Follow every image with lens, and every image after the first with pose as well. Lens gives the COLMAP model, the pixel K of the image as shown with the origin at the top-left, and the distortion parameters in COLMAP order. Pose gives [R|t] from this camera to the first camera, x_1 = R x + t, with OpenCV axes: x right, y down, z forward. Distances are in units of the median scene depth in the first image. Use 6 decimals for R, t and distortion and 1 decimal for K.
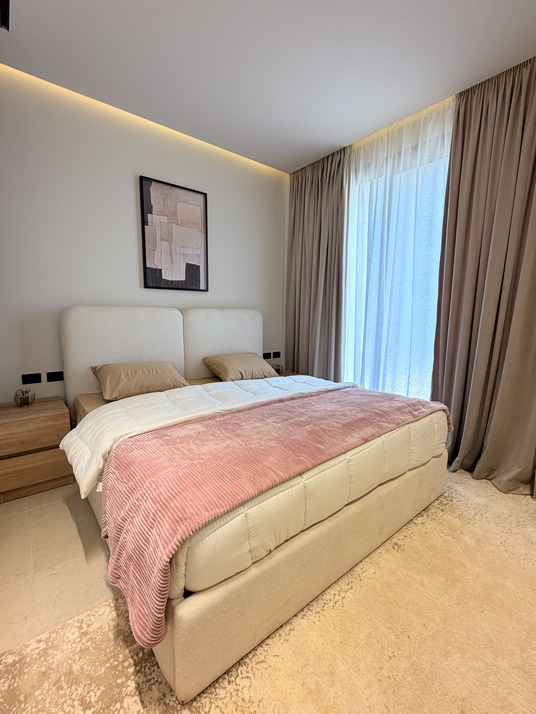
lens RADIAL K [[318.5, 0, 268.0], [0, 318.5, 357.0], [0, 0, 1]] dist [-0.001423, -0.000053]
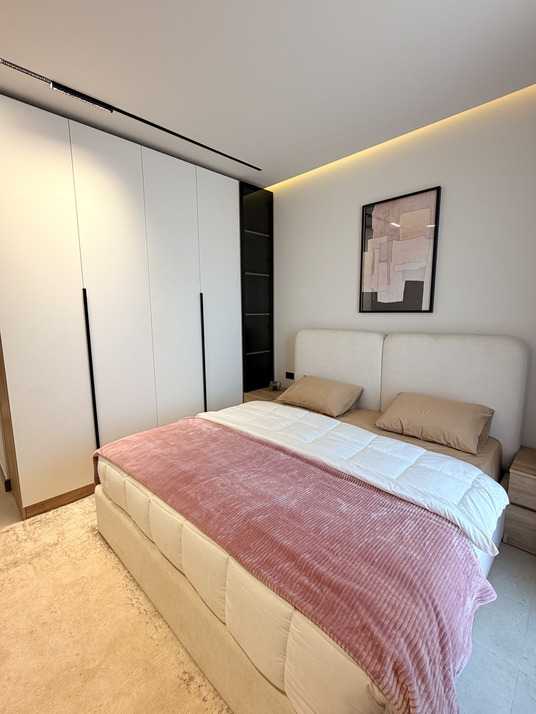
lens RADIAL K [[318.5, 0, 268.0], [0, 318.5, 357.0], [0, 0, 1]] dist [-0.001423, -0.000053]
pose [[0.111476, 0.131635, -0.985010, 0.605727], [-0.130064, 0.984595, 0.116860, -0.151439], [0.985219, 0.115087, 0.126879, 0.571596]]
